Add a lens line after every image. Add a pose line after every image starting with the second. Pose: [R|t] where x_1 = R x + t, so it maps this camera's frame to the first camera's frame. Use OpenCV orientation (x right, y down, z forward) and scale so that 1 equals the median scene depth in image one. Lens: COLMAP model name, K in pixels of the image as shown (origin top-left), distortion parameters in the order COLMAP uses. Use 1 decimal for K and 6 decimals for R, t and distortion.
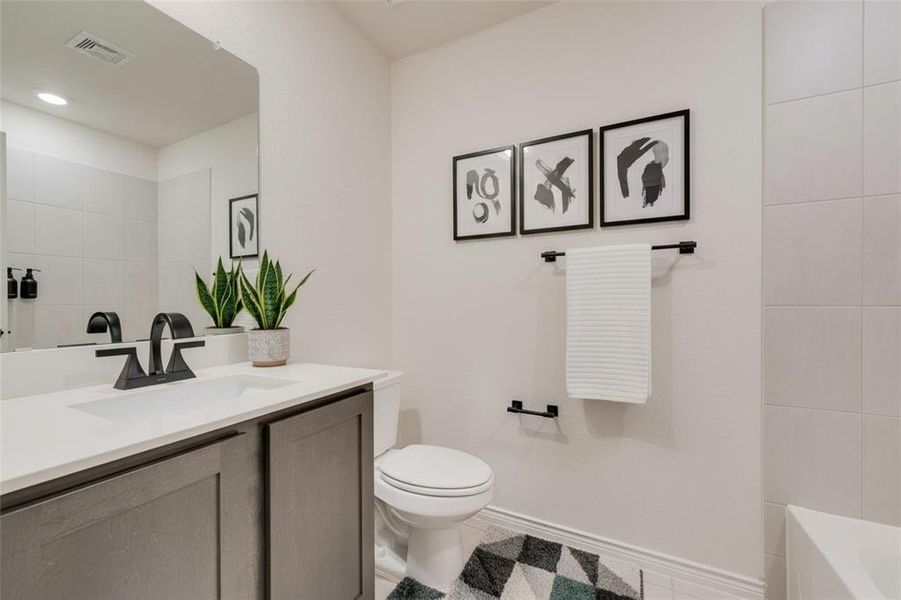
lens RADIAL K [[361.8, 0, 450.5], [0, 361.8, 300.0], [0, 0, 1]] dist [-0.001084, -0.000211]
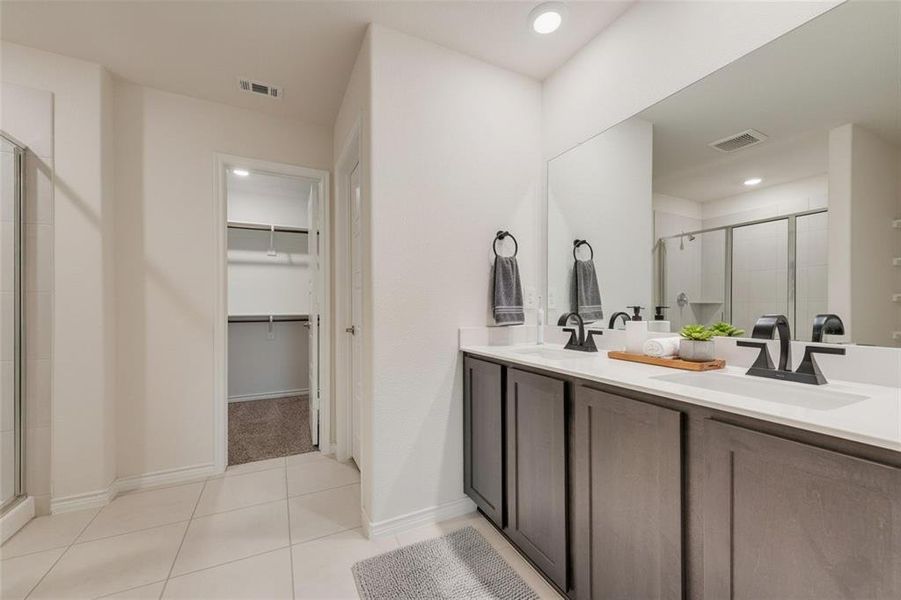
lens RADIAL K [[361.8, 0, 450.5], [0, 361.8, 300.0], [0, 0, 1]] dist [-0.001084, -0.000211]
pose [[-0.593729, 0.010604, -0.804595, 1.050498], [0.022194, 0.999749, -0.003202, -0.038765], [0.804359, -0.019758, -0.593815, 1.452920]]
